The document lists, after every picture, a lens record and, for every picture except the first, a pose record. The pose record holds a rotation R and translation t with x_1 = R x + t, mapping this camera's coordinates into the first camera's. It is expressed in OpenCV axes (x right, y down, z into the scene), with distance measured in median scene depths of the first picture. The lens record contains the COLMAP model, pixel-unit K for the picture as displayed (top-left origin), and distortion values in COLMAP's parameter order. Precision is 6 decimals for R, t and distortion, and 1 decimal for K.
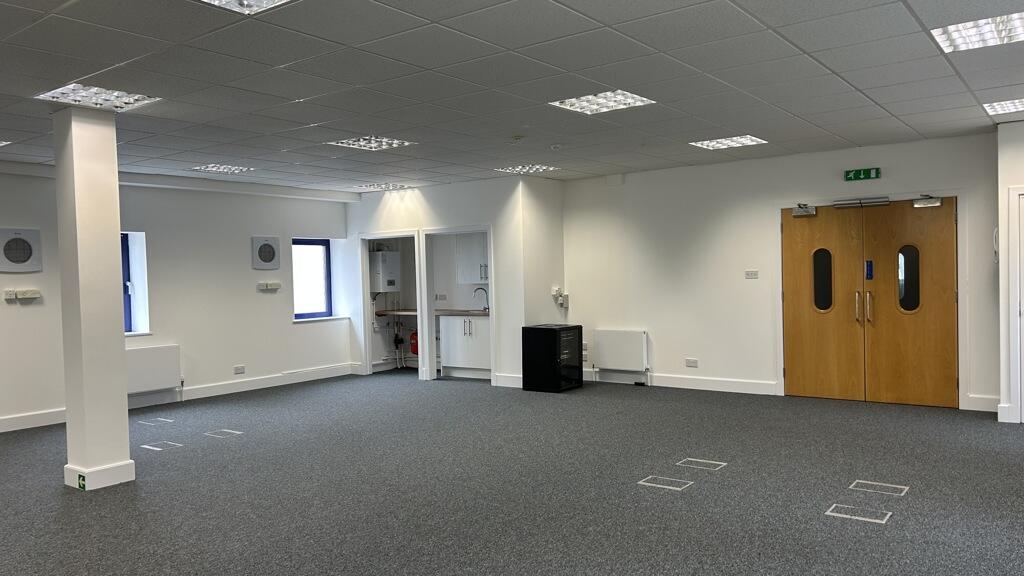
lens RADIAL K [[757.5, 0, 512.0], [0, 757.5, 288.0], [0, 0, 1]] dist [0.077923, 0.000310]
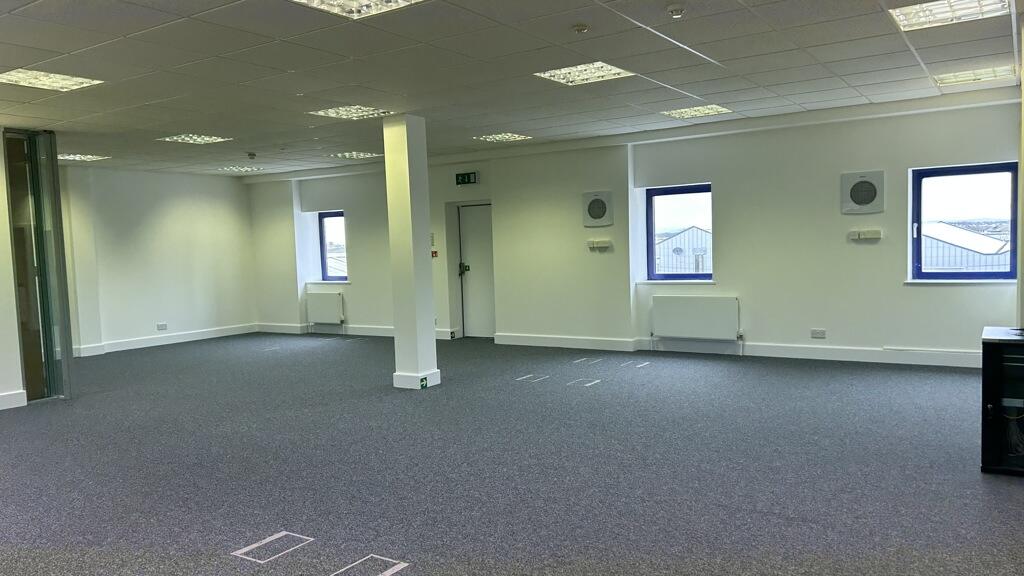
lens RADIAL K [[764.8, 0, 512.0], [0, 764.8, 288.0], [0, 0, 1]] dist [0.002568, -0.000456]
pose [[0.046208, 0.085602, -0.995257, 0.593719], [0.018008, 0.996088, 0.086509, -0.029717], [0.998770, -0.021920, 0.044486, 0.784270]]
